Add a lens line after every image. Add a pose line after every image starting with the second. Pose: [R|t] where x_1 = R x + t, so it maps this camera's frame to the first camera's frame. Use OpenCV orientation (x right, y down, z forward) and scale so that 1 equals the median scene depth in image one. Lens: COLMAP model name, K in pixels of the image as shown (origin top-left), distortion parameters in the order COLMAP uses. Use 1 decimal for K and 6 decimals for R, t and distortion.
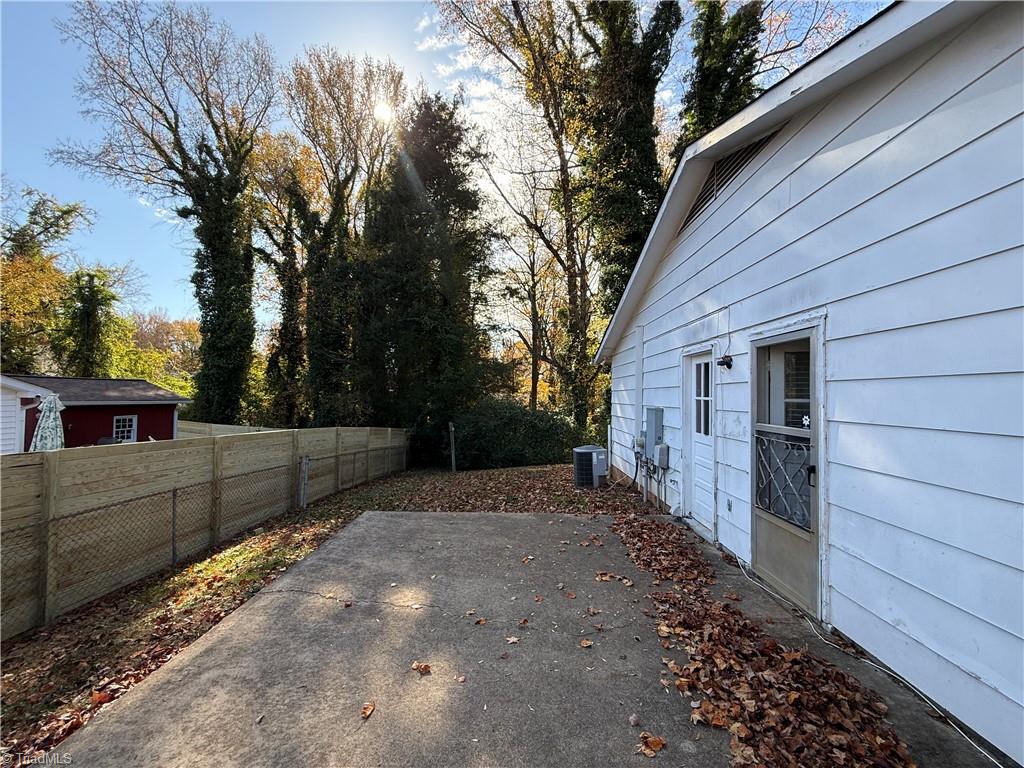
lens RADIAL K [[407.9, 0, 508.6], [0, 407.9, 383.2], [0, 0, 1]] dist [0.000443, 0.000672]
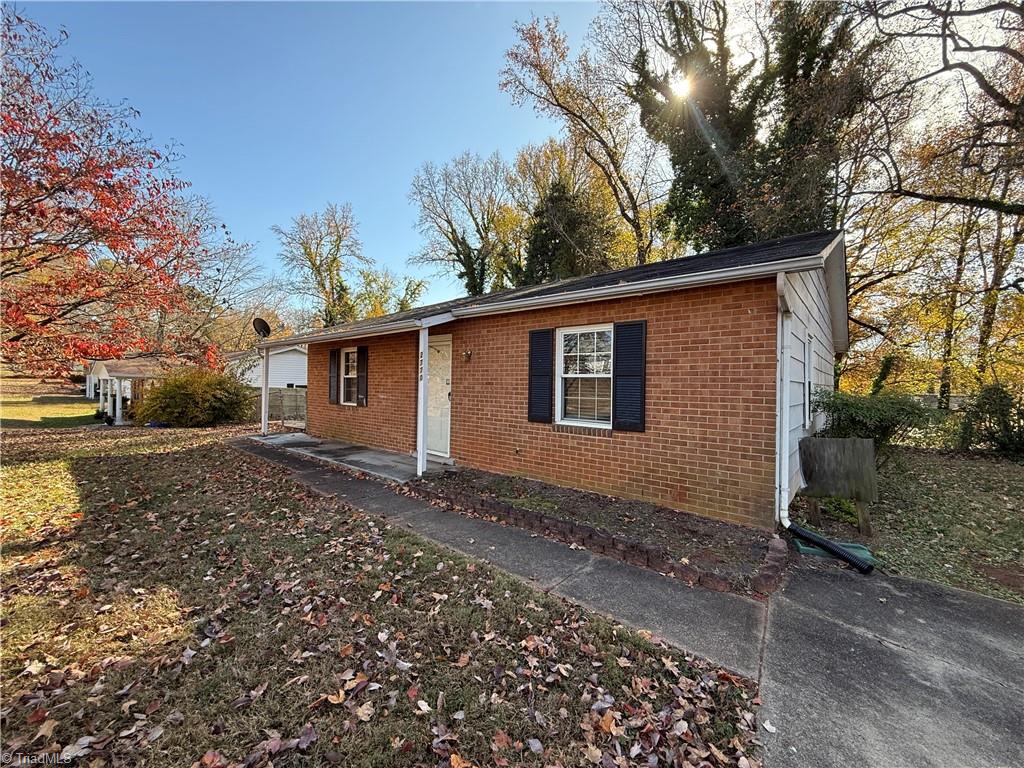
lens RADIAL K [[407.9, 0, 507.2], [0, 407.9, 382.3], [0, 0, 1]] dist [0.000443, 0.000672]
pose [[0.772429, -0.003957, -0.635089, 0.423325], [0.013274, 0.999863, 0.009916, 0.010151], [0.634962, -0.016090, 0.772376, -0.190725]]
